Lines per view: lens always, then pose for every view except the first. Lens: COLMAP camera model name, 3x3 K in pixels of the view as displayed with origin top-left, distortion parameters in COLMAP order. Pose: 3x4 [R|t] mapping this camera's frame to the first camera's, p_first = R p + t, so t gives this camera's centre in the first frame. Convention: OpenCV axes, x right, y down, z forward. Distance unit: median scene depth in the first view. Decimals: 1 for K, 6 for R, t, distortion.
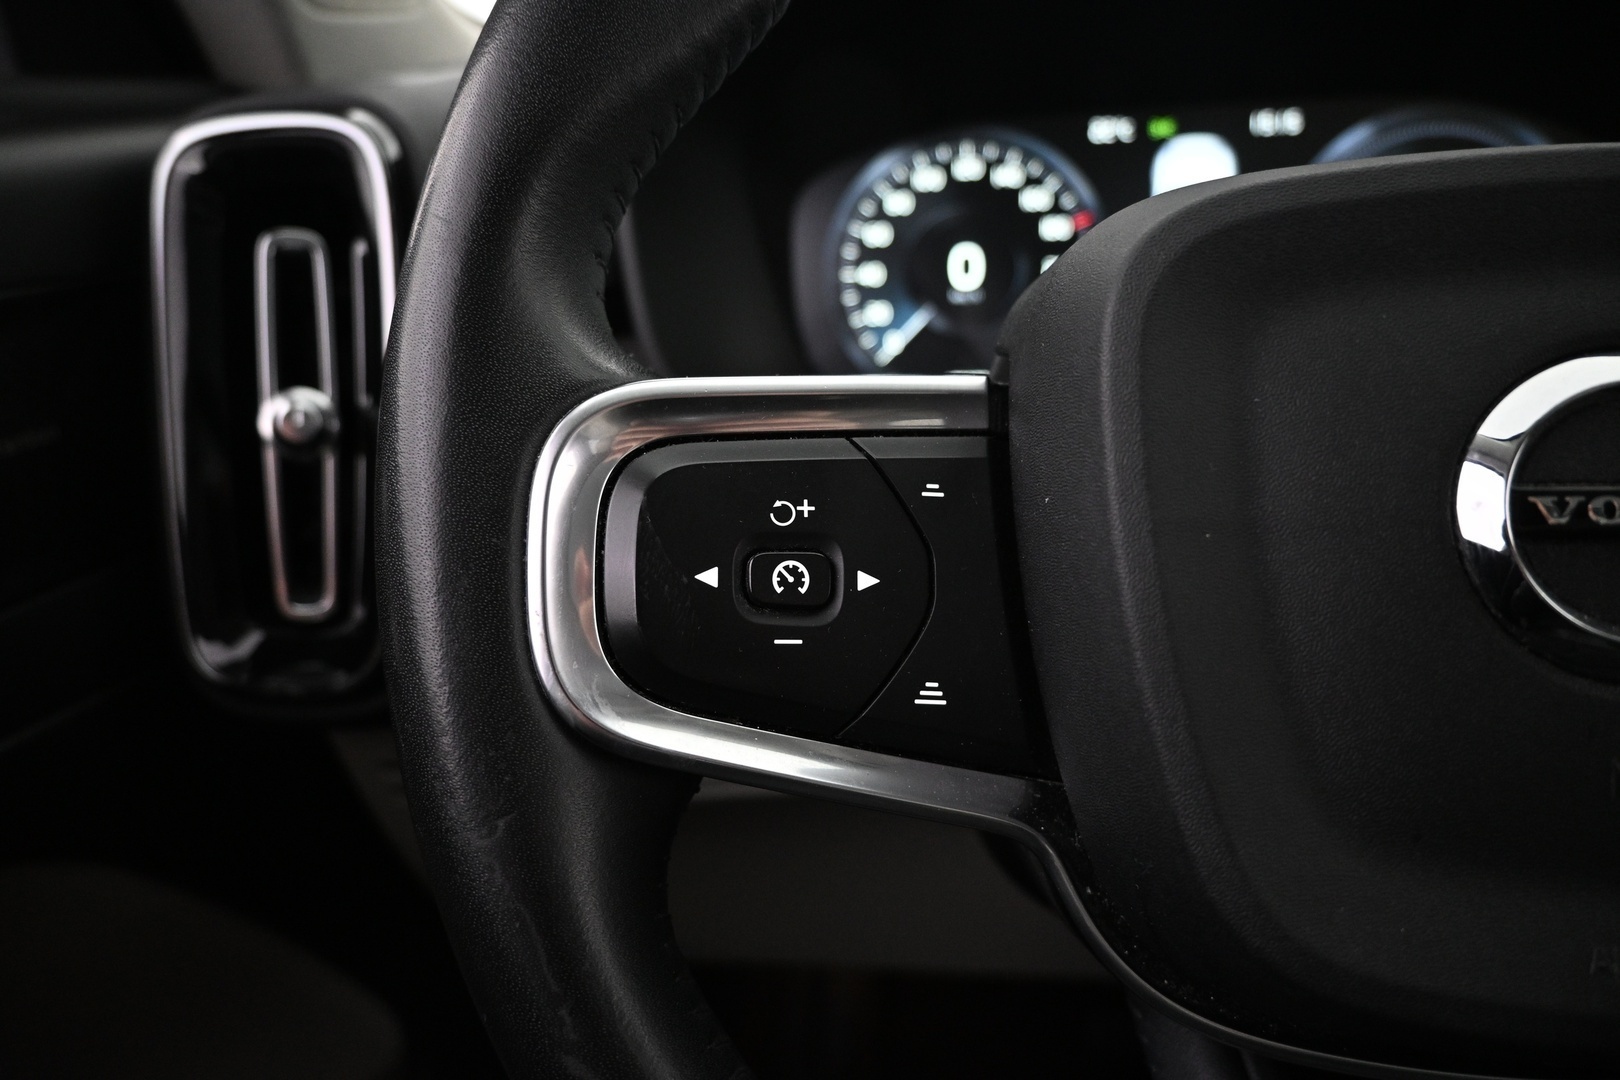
lens RADIAL K [[1106.1, 0, 811.6], [0, 1106.1, 537.1], [0, 0, 1]] dist [-0.001339, 0.004964]
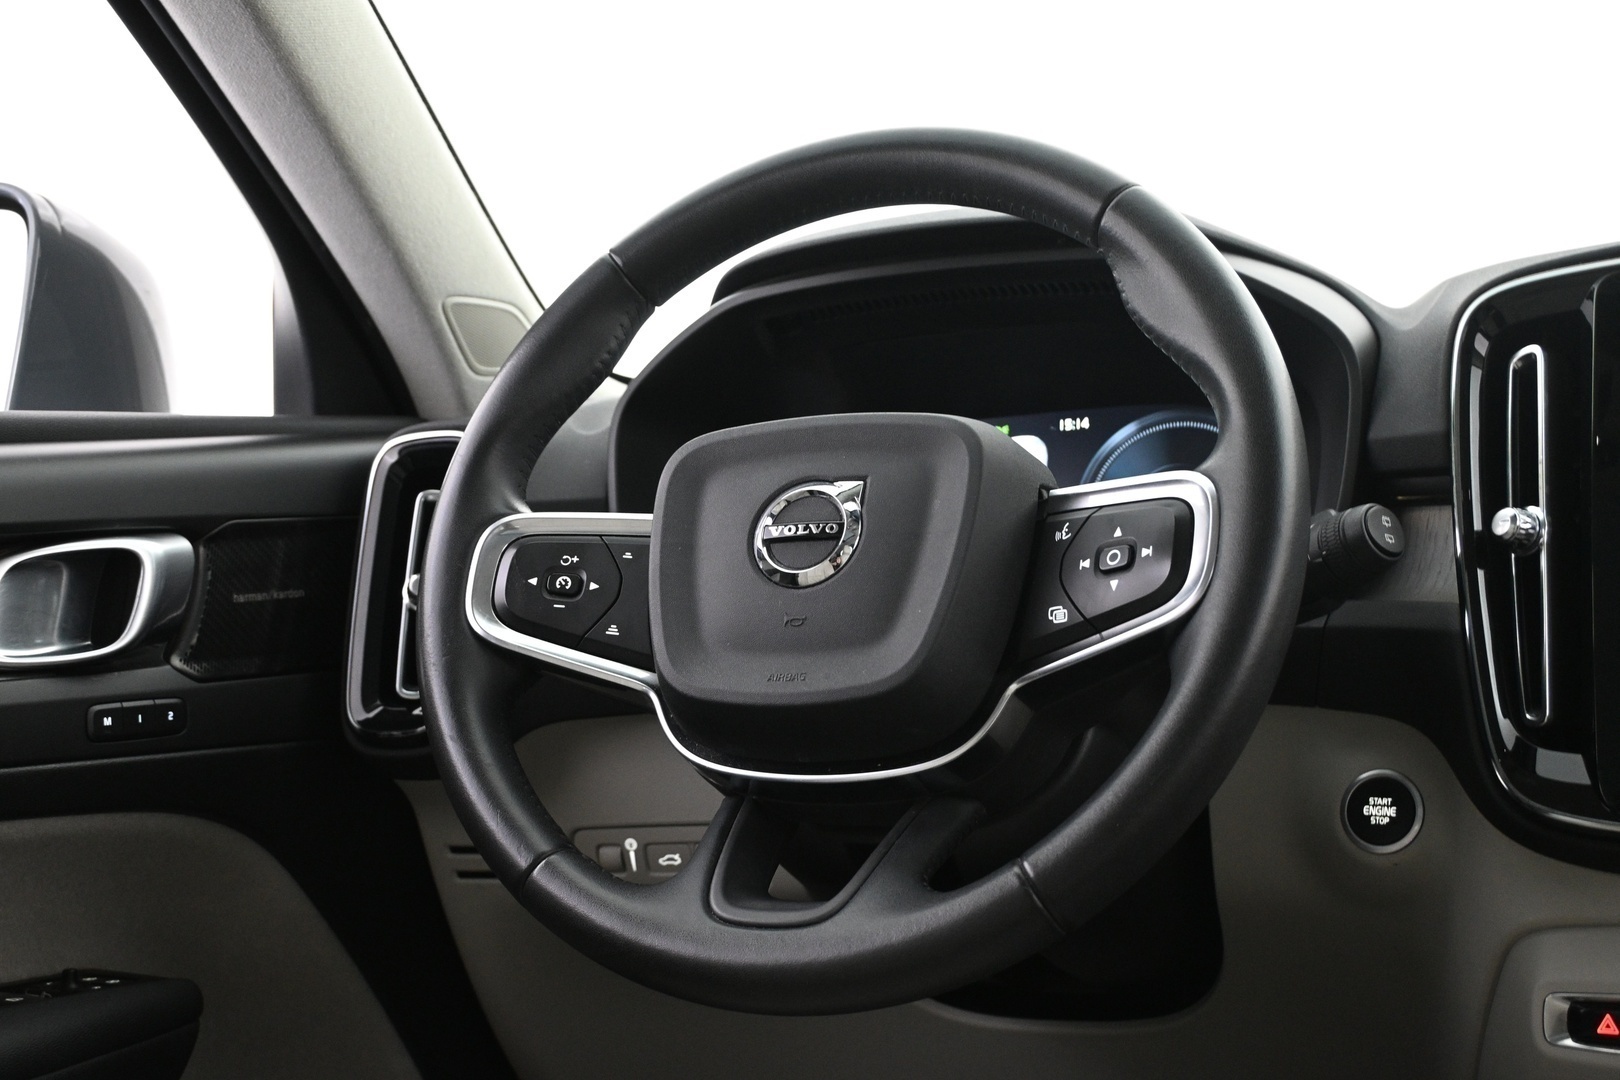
lens RADIAL K [[1985.6, 0, 815.4], [0, 1985.6, 532.0], [0, 0, 1]] dist [0.019330, 0.000000]
pose [[0.953756, -0.013350, -0.300285, 1.120738], [-0.087788, 0.943084, -0.320757, 0.788153], [0.287476, 0.332285, 0.898301, -1.752164]]
